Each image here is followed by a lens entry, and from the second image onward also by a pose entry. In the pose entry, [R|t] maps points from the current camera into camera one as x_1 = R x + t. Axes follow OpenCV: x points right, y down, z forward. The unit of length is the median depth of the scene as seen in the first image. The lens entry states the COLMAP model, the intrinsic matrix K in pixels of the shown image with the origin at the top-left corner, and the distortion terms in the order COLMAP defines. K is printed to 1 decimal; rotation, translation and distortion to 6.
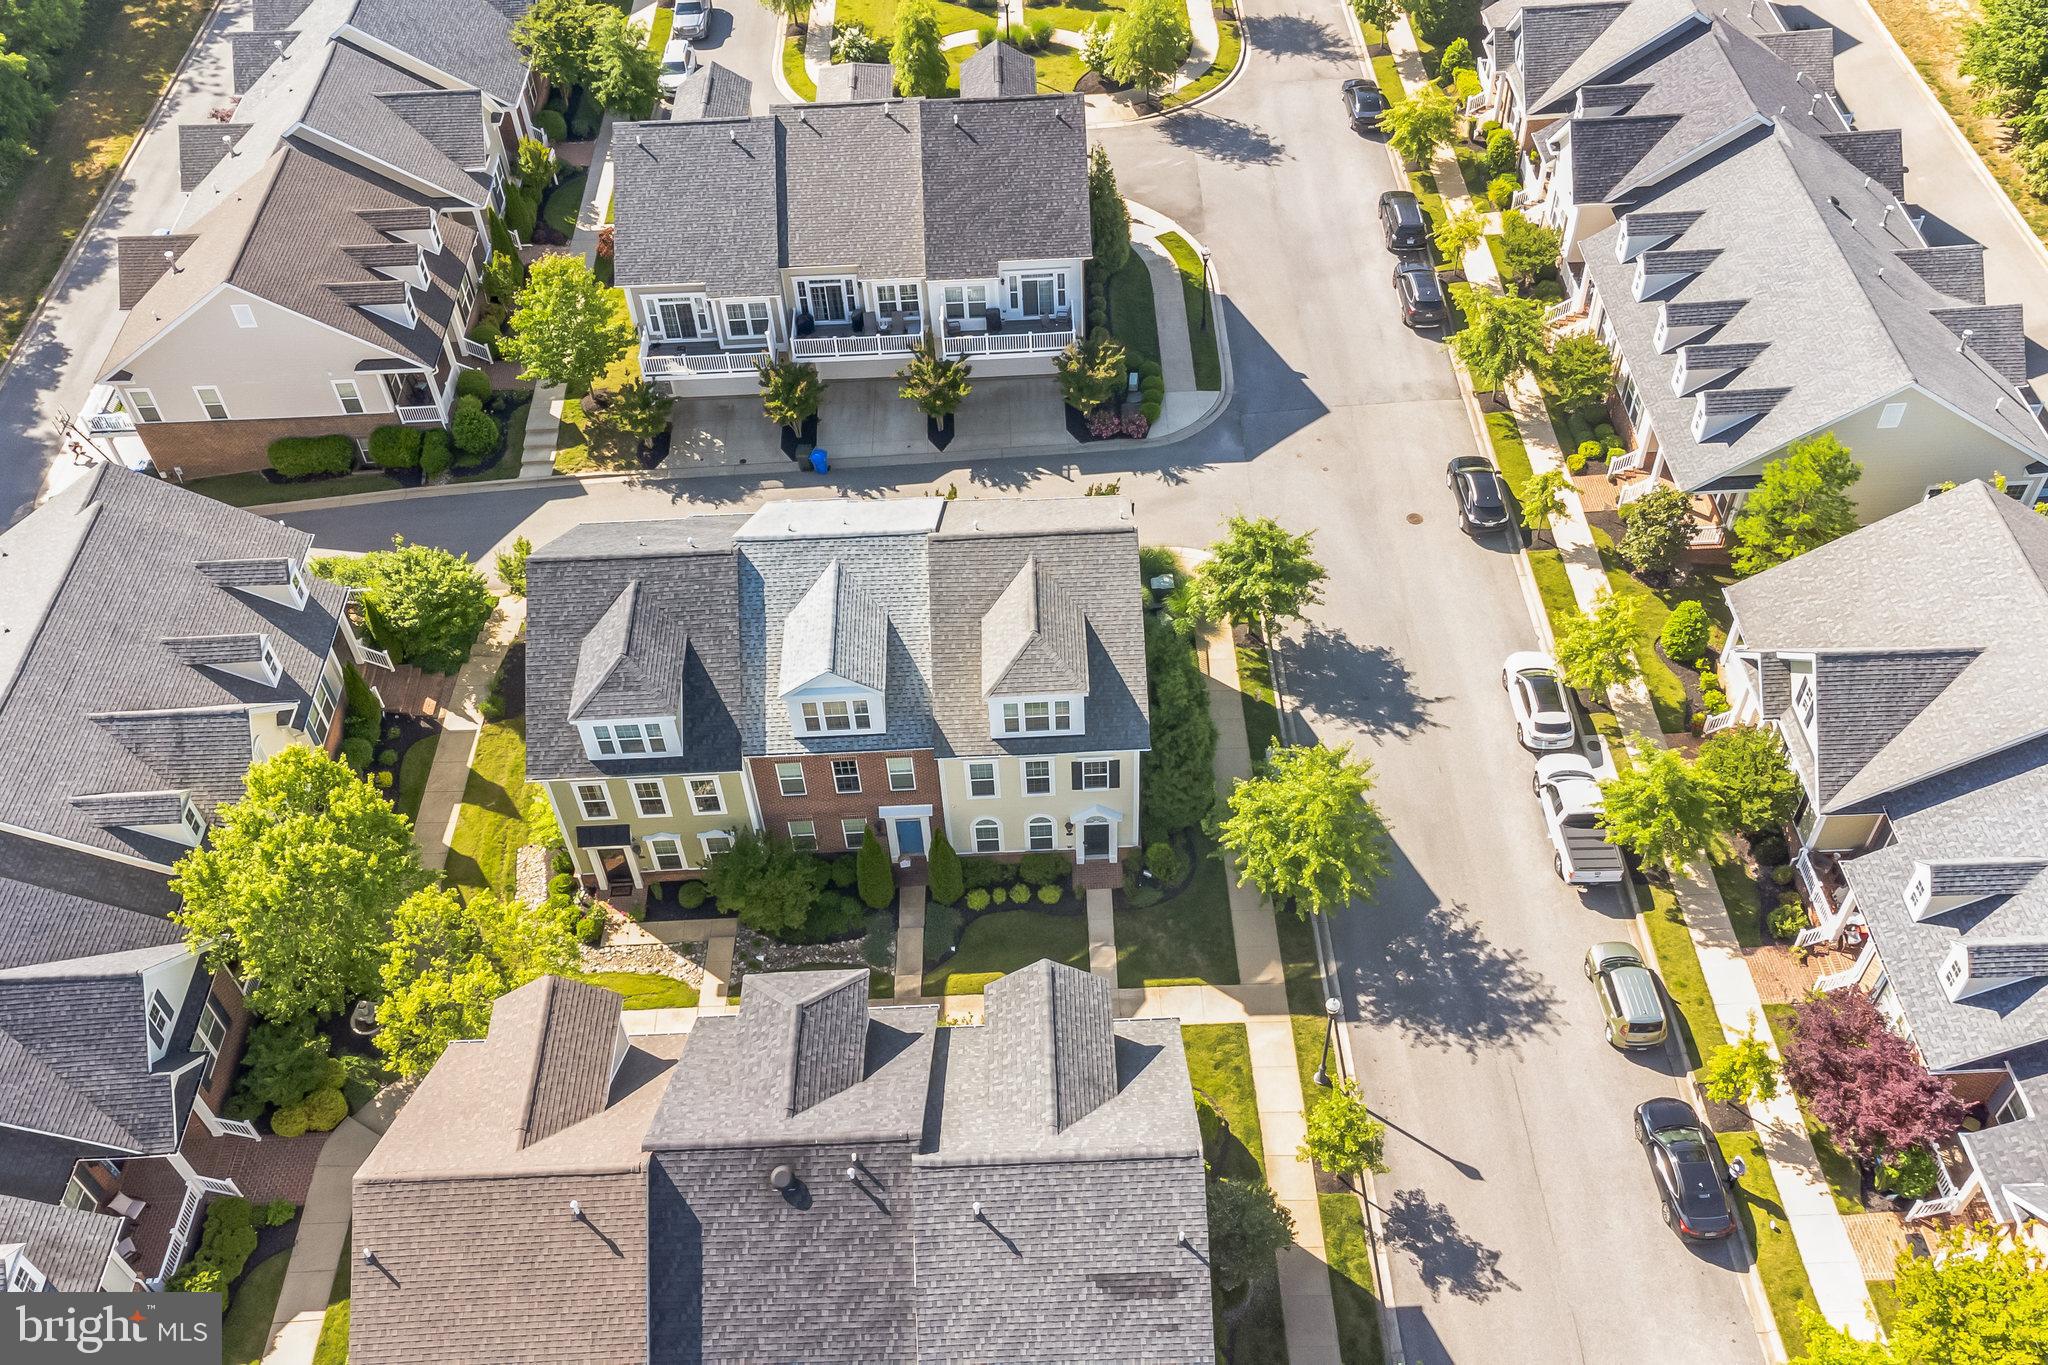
lens RADIAL K [[1806.1, 0, 1029.5], [0, 1806.1, 690.9], [0, 0, 1]] dist [0.034320, -0.002170]
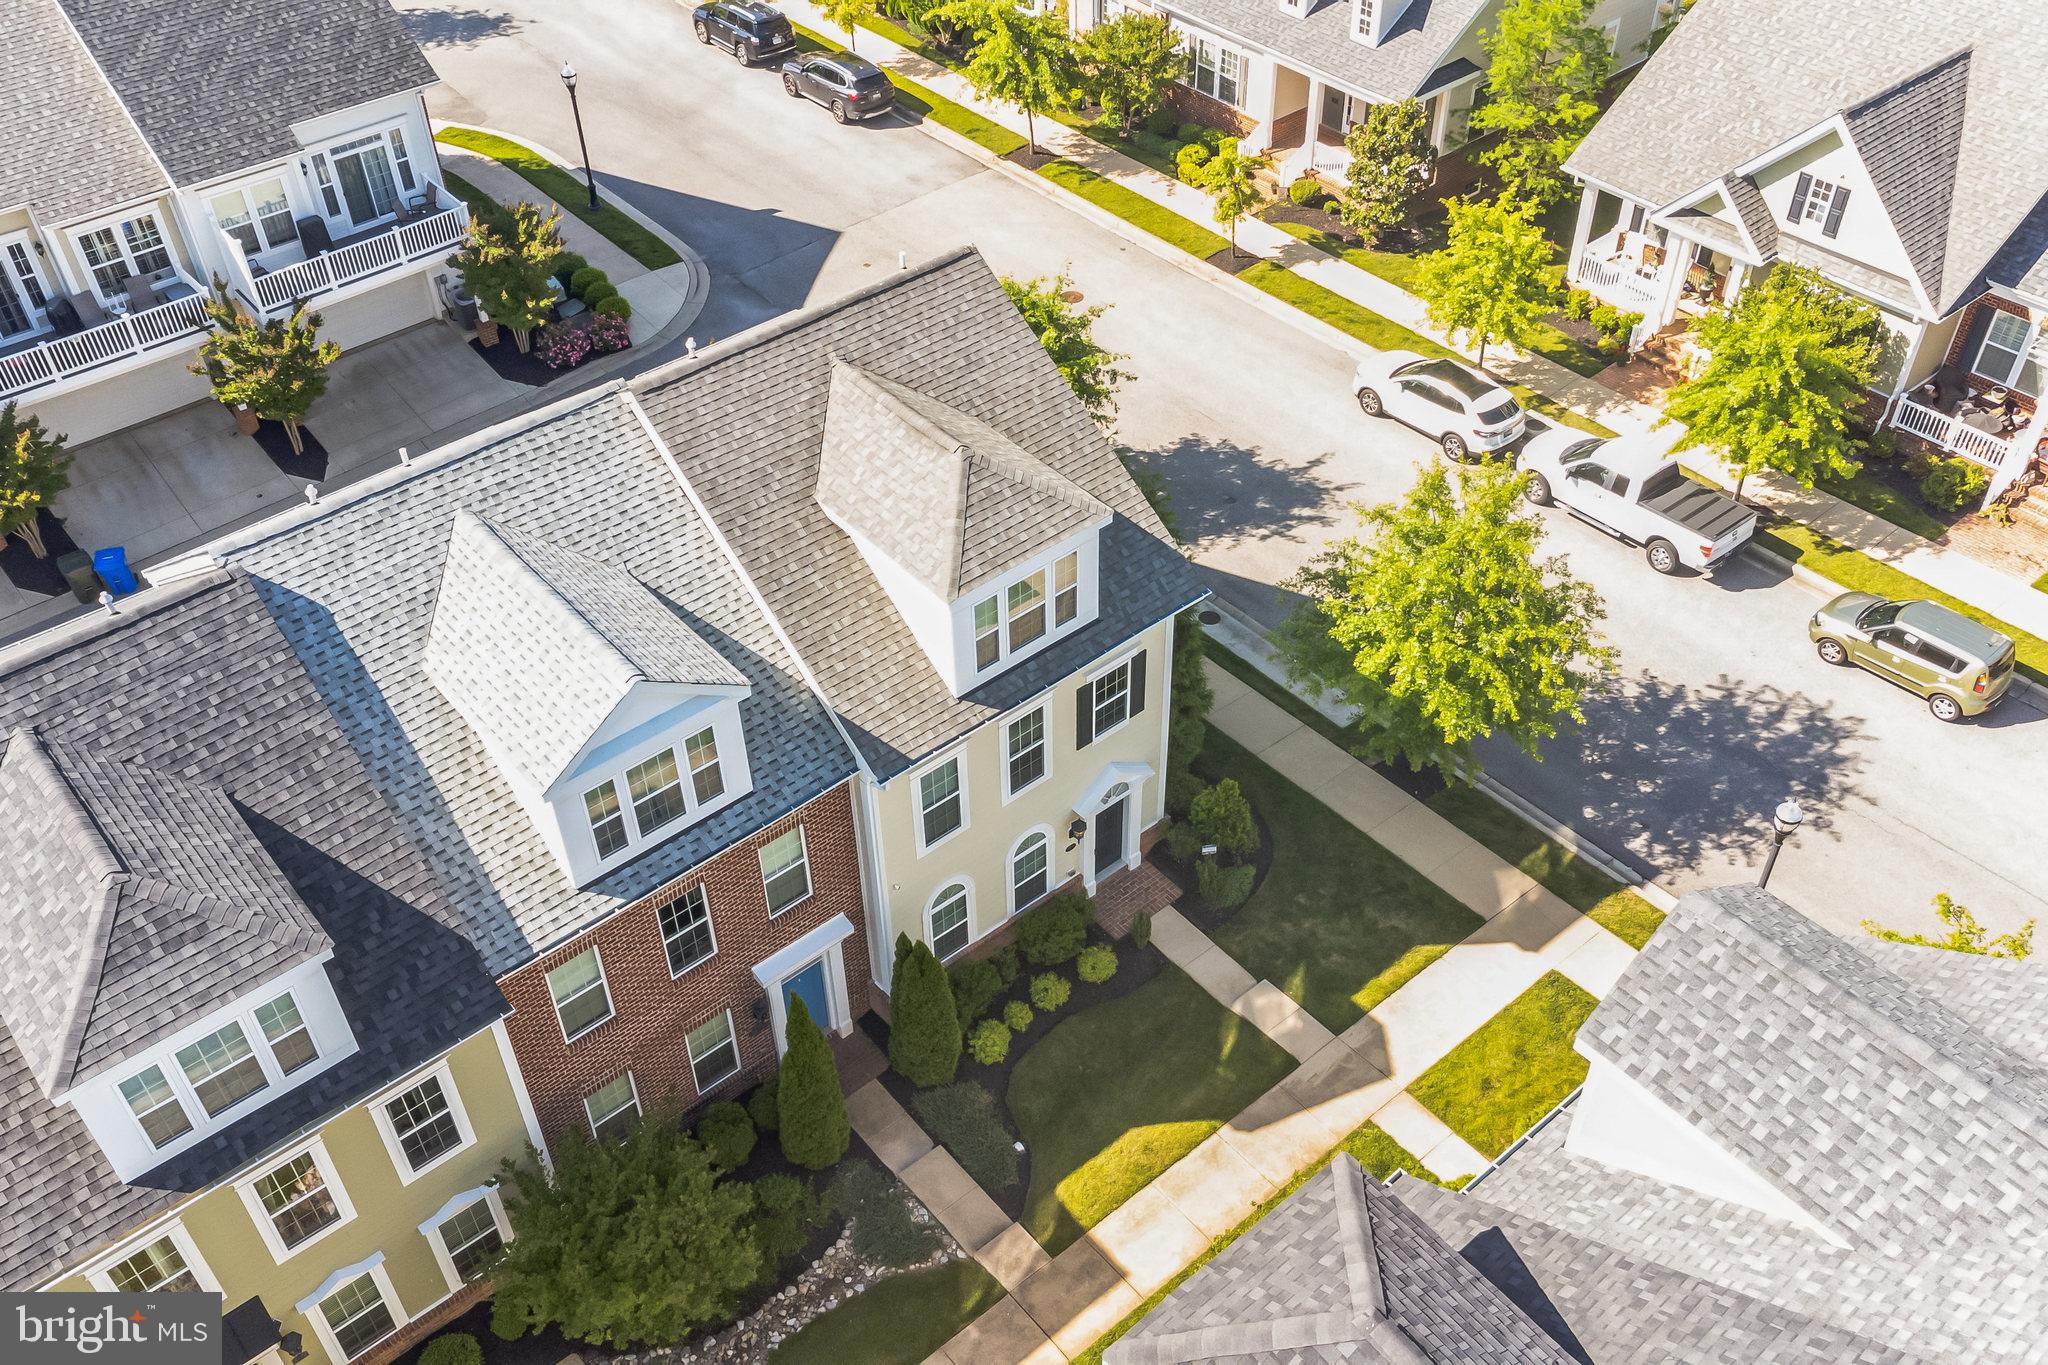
lens RADIAL K [[1813.9, 0, 1031.1], [0, 1813.9, 682.6], [0, 0, 1]] dist [0.026810, 0.021185]
pose [[0.781378, -0.402793, 0.476662, -0.203066], [0.453094, 0.891401, 0.010516, 0.022822], [-0.429133, 0.207755, 0.879024, 0.479196]]
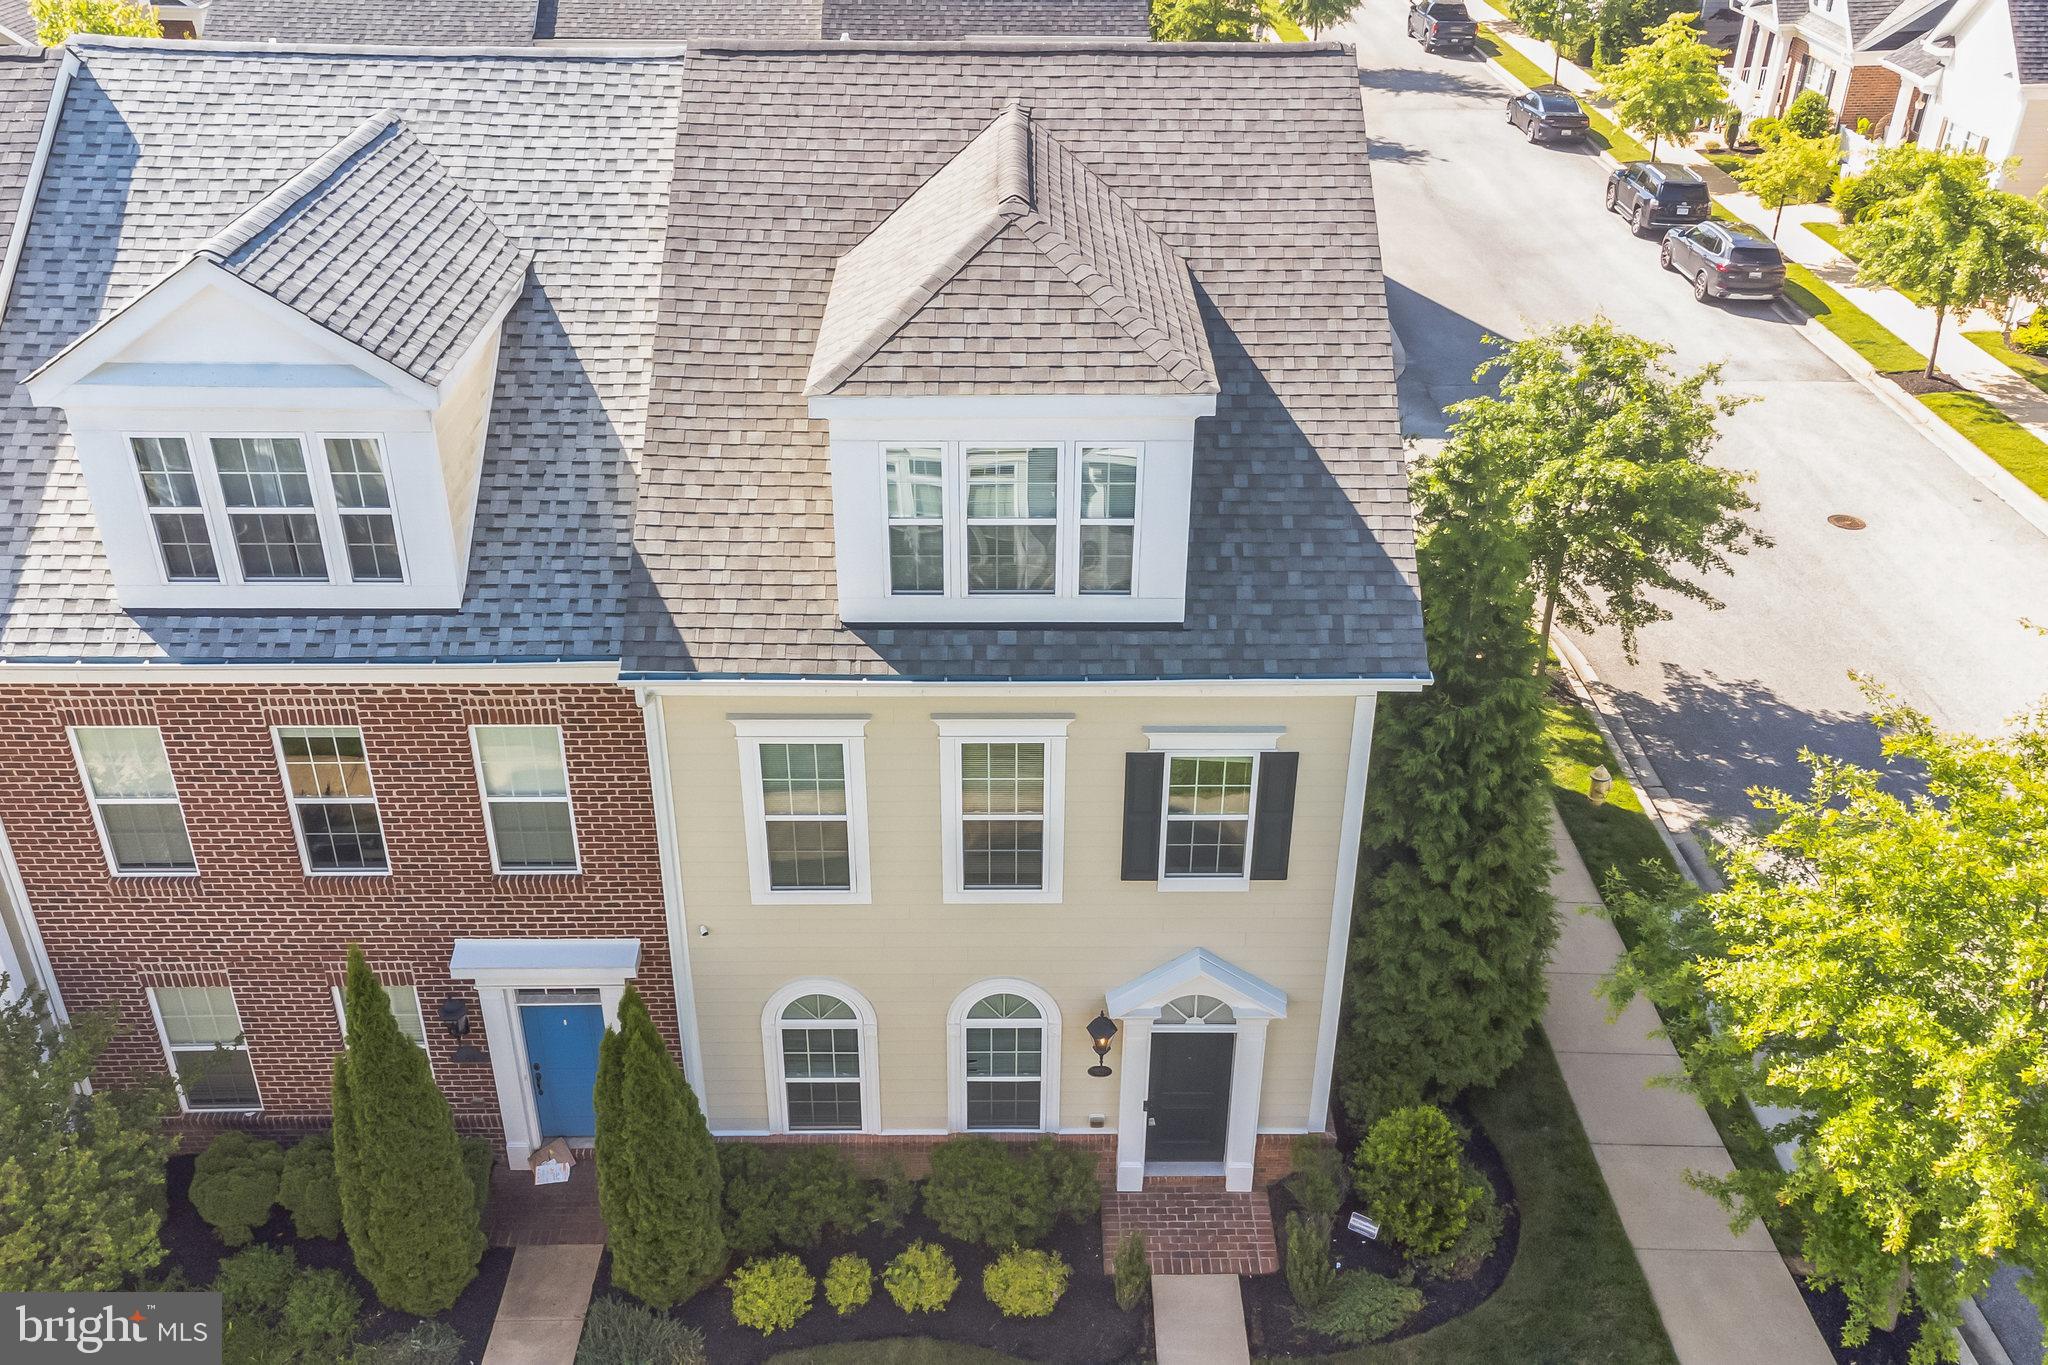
lens RADIAL K [[1810.7, 0, 1030.0], [0, 1810.7, 674.2], [0, 0, 1]] dist [0.041706, 0.012650]
pose [[0.998937, 0.044792, 0.010856, 0.004210], [-0.039385, 0.951949, -0.303713, 0.098840], [-0.023939, 0.302963, 0.952702, 0.636537]]
